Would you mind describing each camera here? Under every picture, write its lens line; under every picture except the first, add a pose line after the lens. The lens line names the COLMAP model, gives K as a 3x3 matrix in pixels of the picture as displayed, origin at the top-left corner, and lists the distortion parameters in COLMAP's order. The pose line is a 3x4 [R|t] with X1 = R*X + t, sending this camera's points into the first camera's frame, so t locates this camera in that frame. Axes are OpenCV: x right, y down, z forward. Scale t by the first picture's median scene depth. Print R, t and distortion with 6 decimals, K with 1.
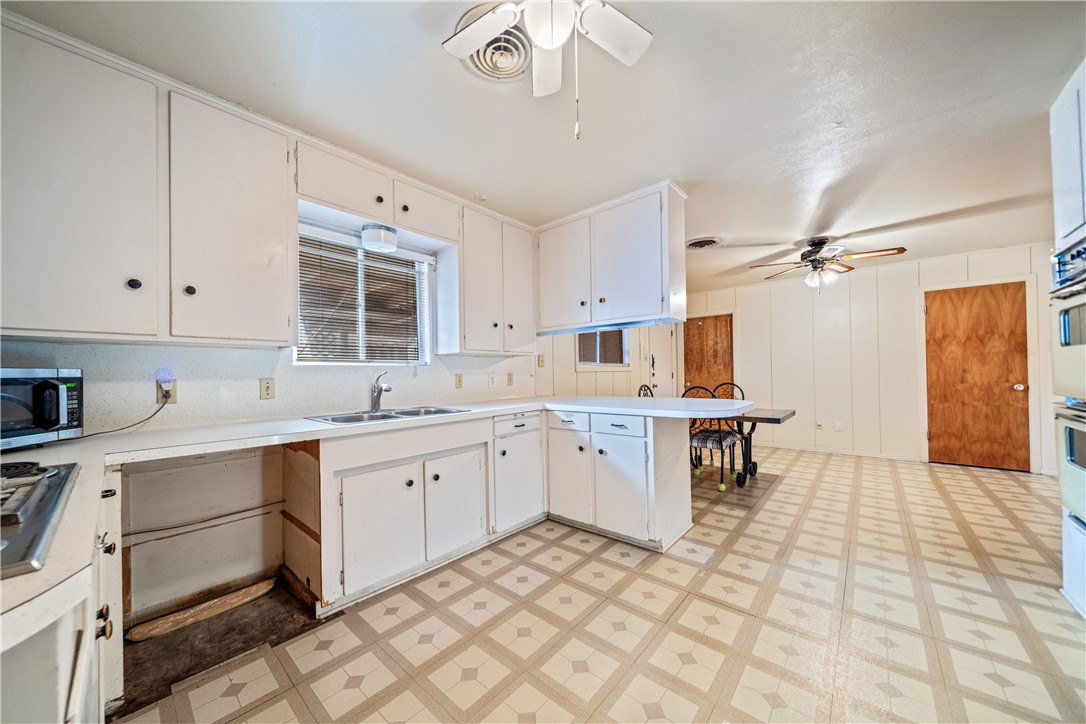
lens RADIAL K [[376.2, 0, 537.8], [0, 376.2, 371.3], [0, 0, 1]] dist [-0.000570, -0.000083]
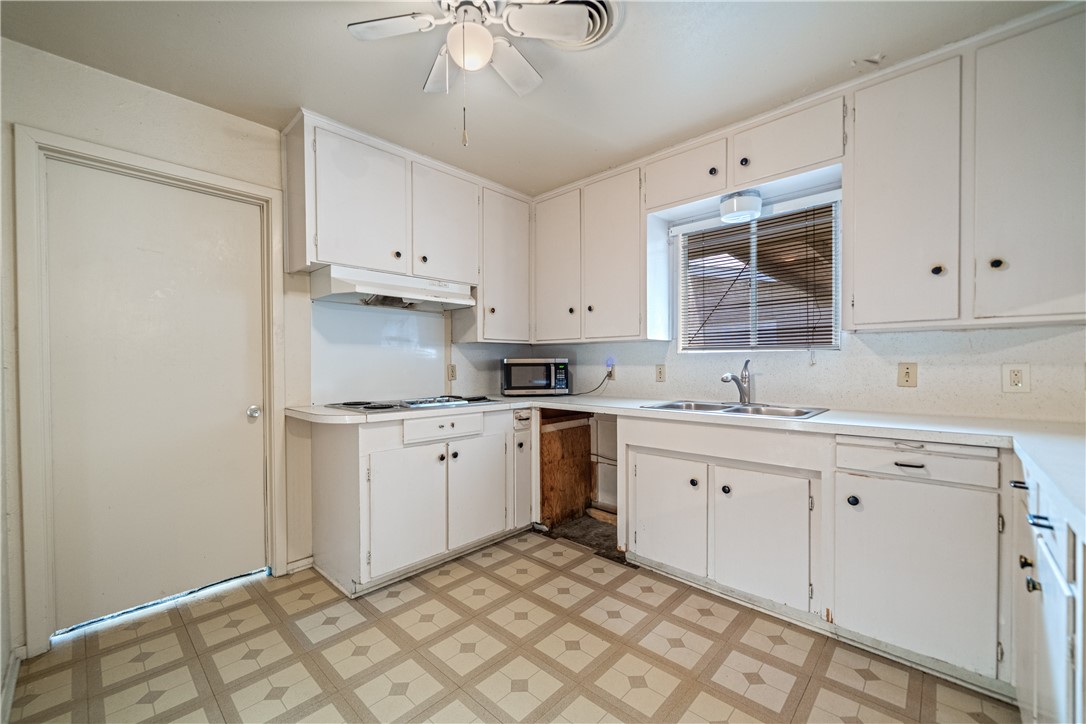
lens RADIAL K [[426.0, 0, 539.6], [0, 426.0, 370.7], [0, 0, 1]] dist [-0.001696, -0.000148]
pose [[-0.022005, 0.031685, -0.999256, 0.692128], [0.009319, 0.999461, 0.031486, -0.010351], [0.999714, -0.008619, -0.022289, 0.647681]]
